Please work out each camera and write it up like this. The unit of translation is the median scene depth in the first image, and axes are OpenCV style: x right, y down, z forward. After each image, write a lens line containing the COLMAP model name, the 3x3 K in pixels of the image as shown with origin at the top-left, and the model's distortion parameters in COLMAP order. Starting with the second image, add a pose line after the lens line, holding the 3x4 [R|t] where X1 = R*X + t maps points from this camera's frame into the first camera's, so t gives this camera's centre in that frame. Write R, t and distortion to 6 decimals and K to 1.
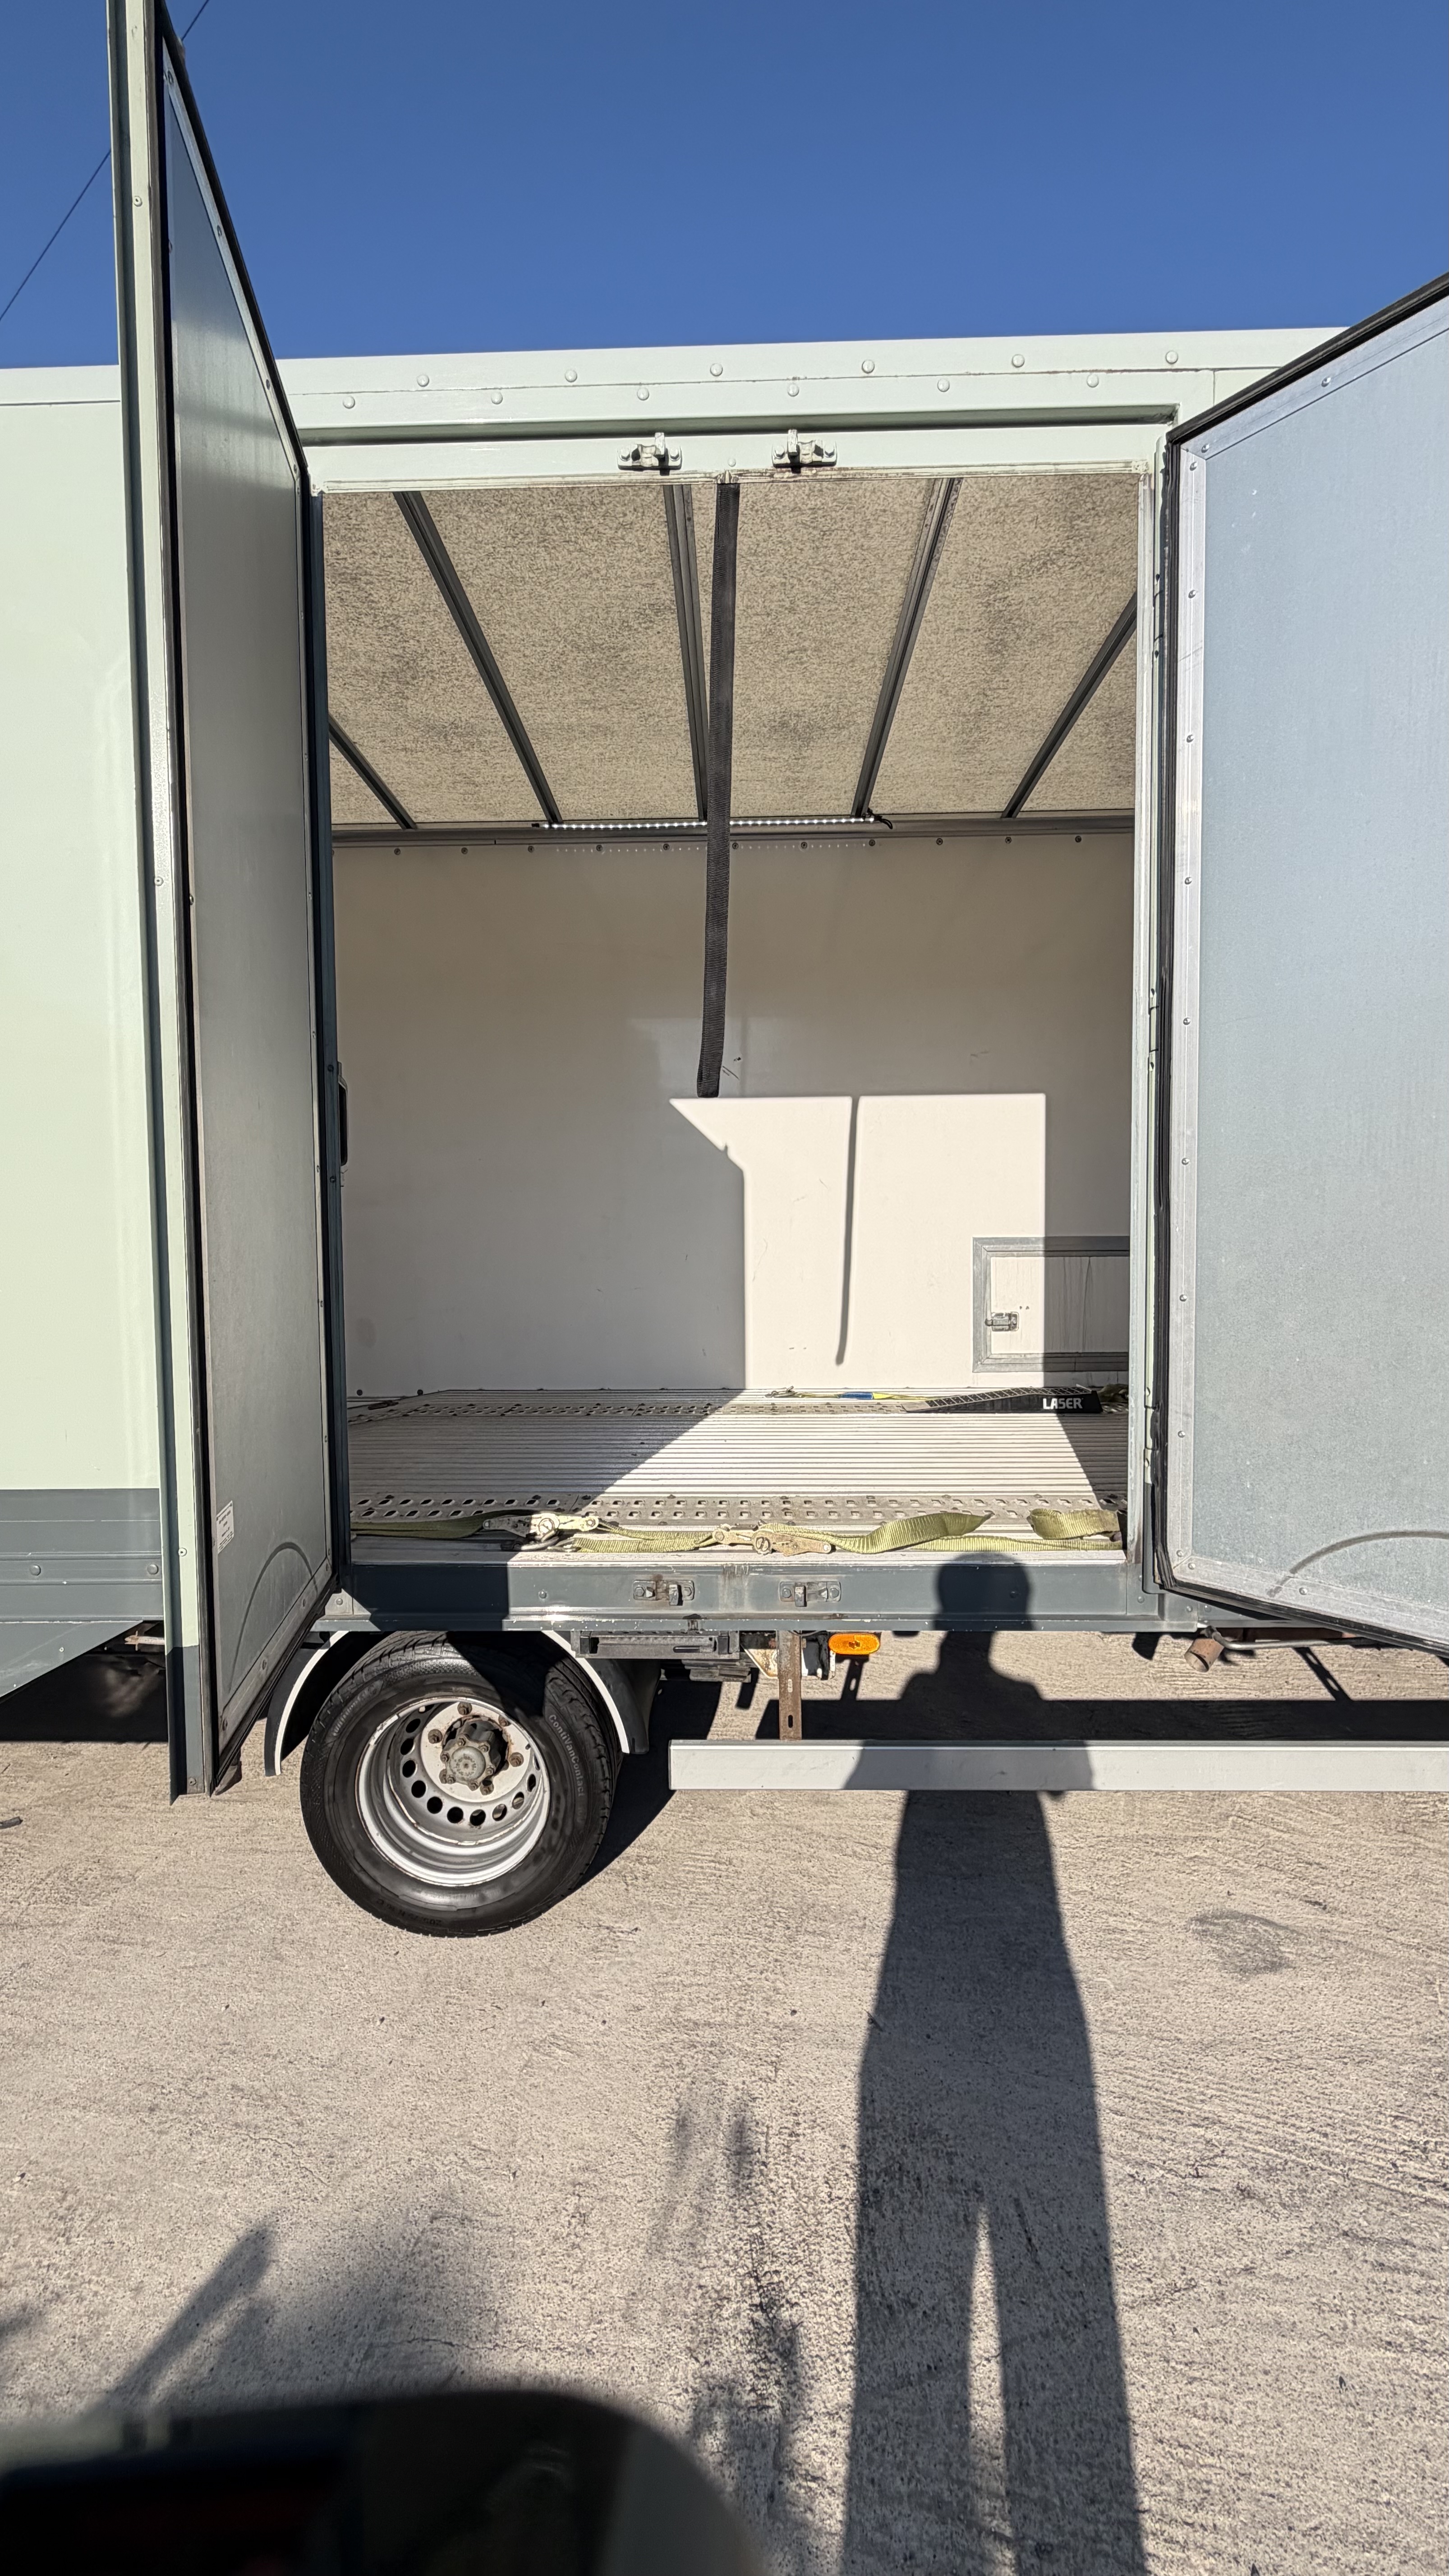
lens RADIAL K [[1019.4, 0, 721.4], [0, 1019.4, 1285.8], [0, 0, 1]] dist [-0.000003, 0.000159]
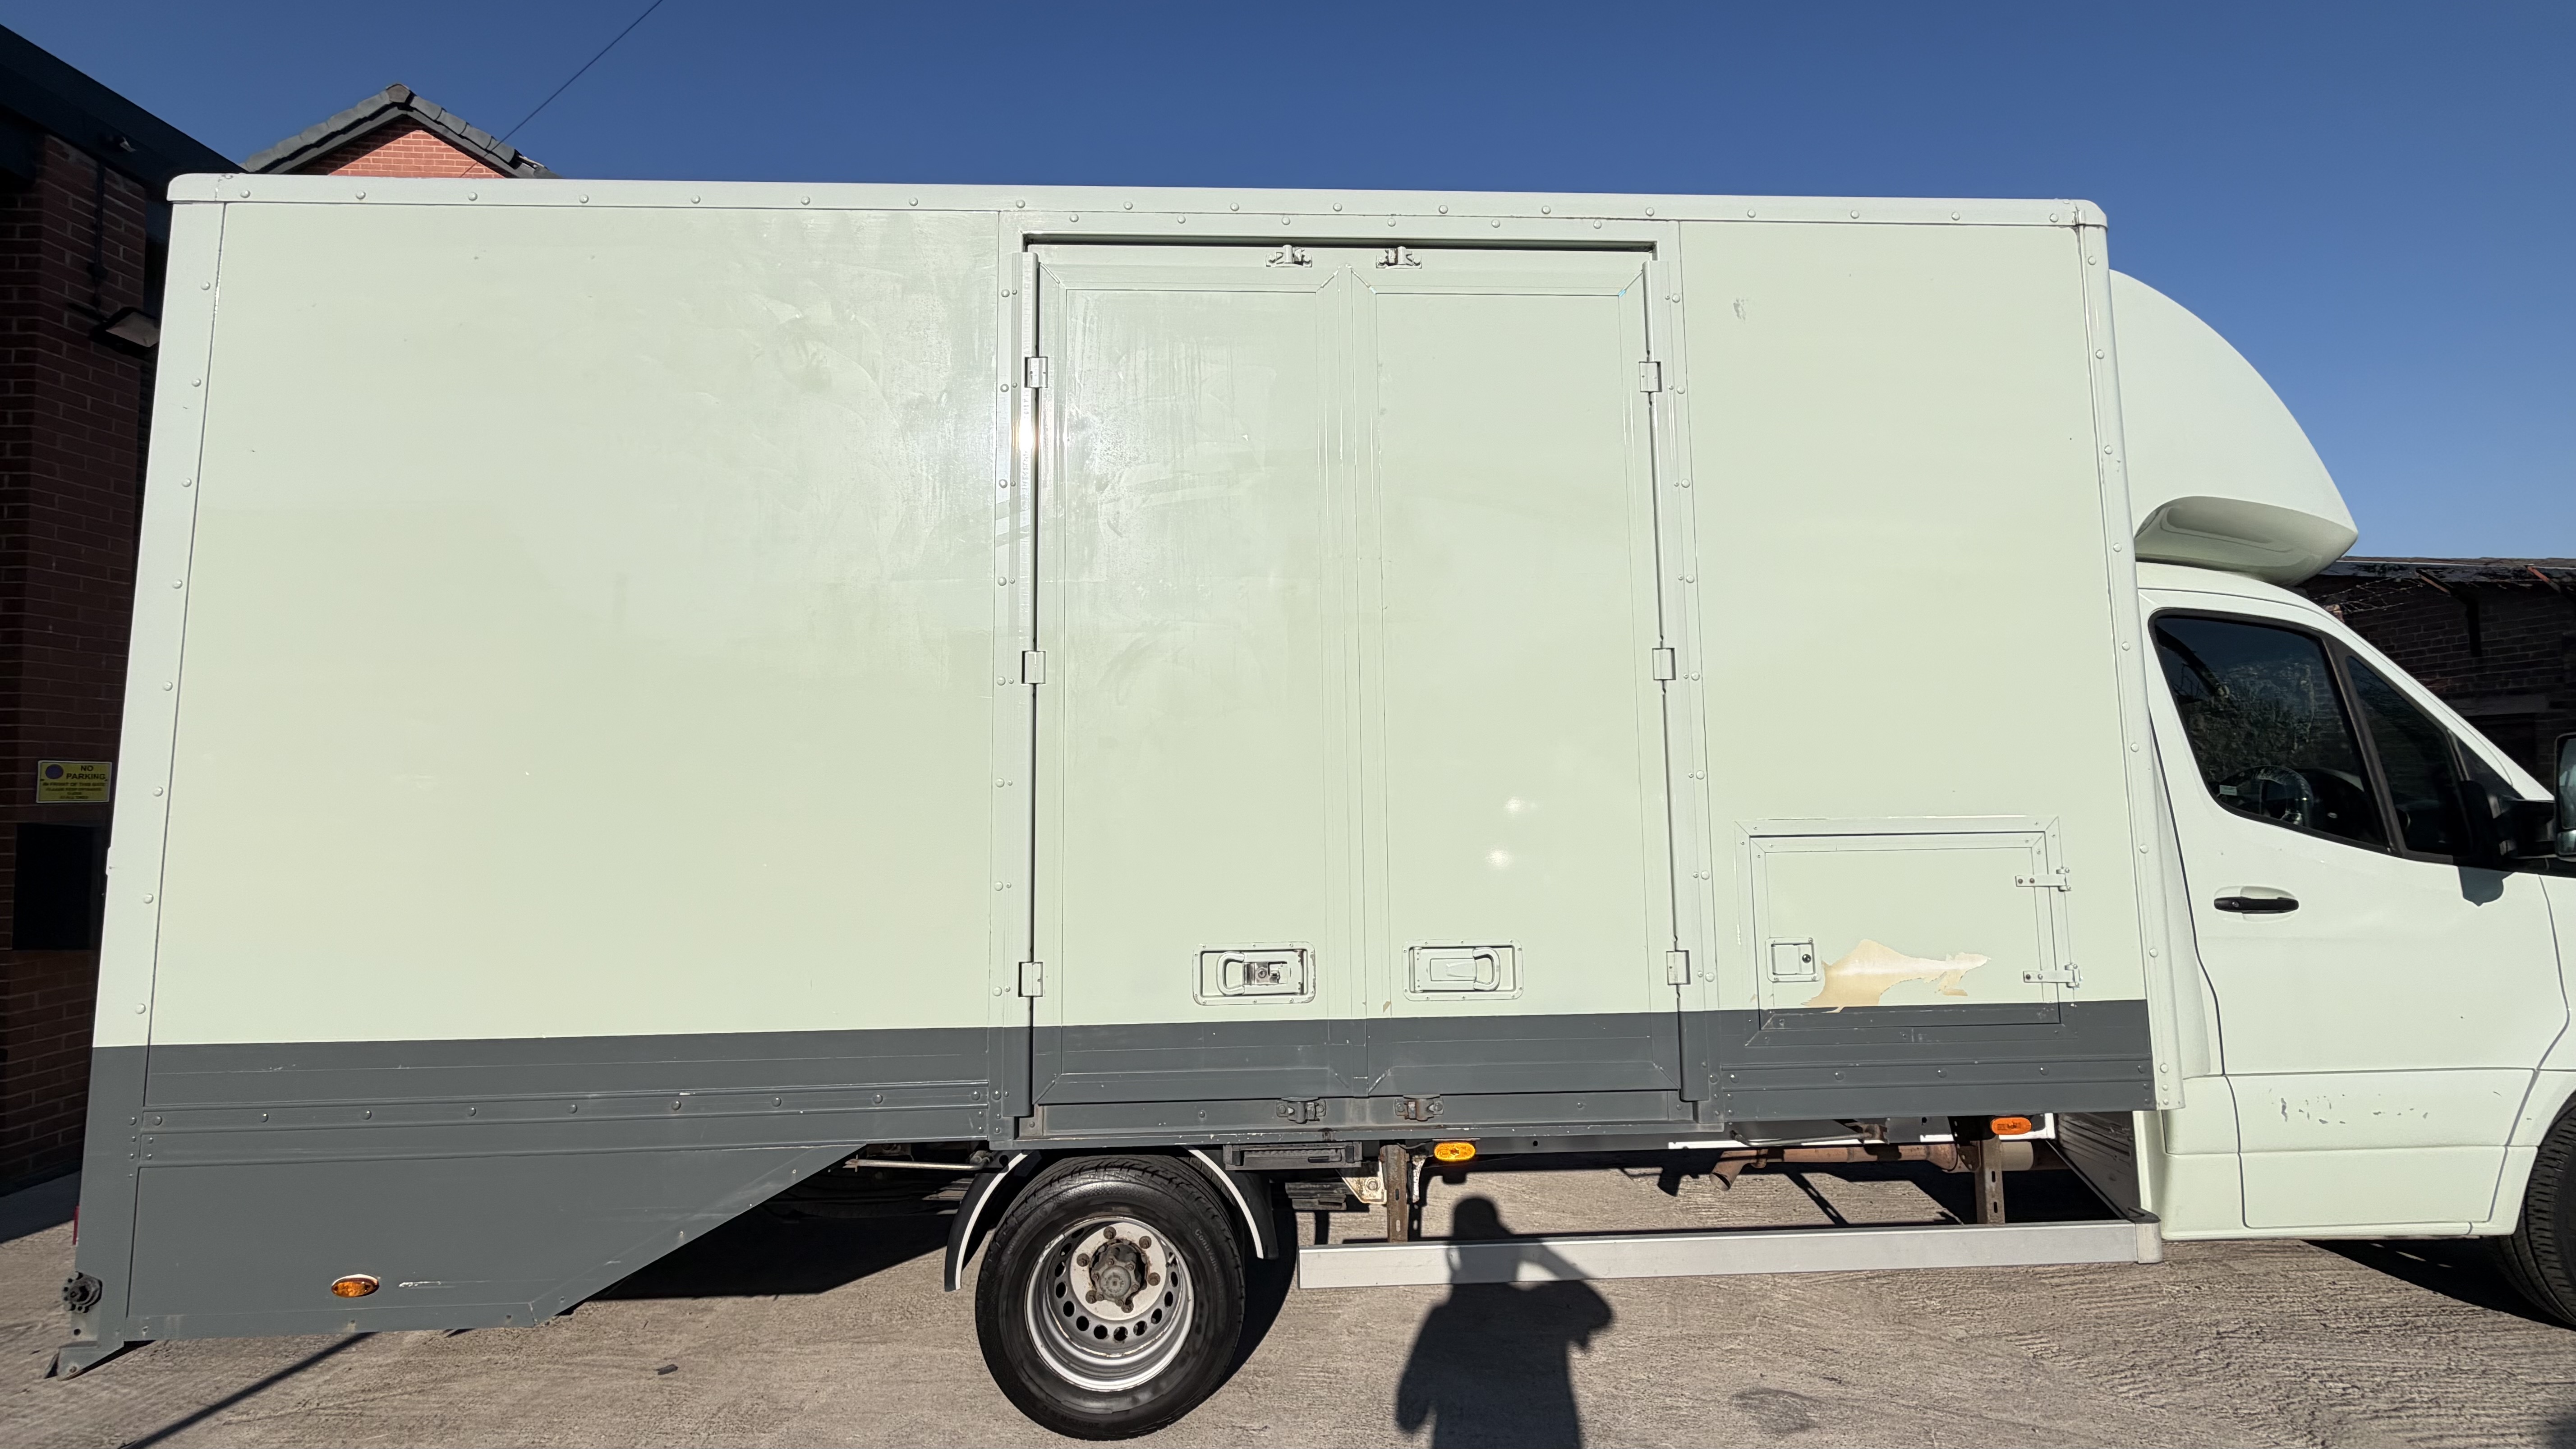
lens RADIAL K [[1019.4, 0, 1290.4], [0, 1019.4, 723.3], [0, 0, 1]] dist [-0.000003, 0.000159]
pose [[0.996951, 0.002025, 0.078008, -0.142774], [0.008886, 0.990213, -0.139278, 0.009495], [-0.077527, 0.139547, 0.987176, -0.232092]]
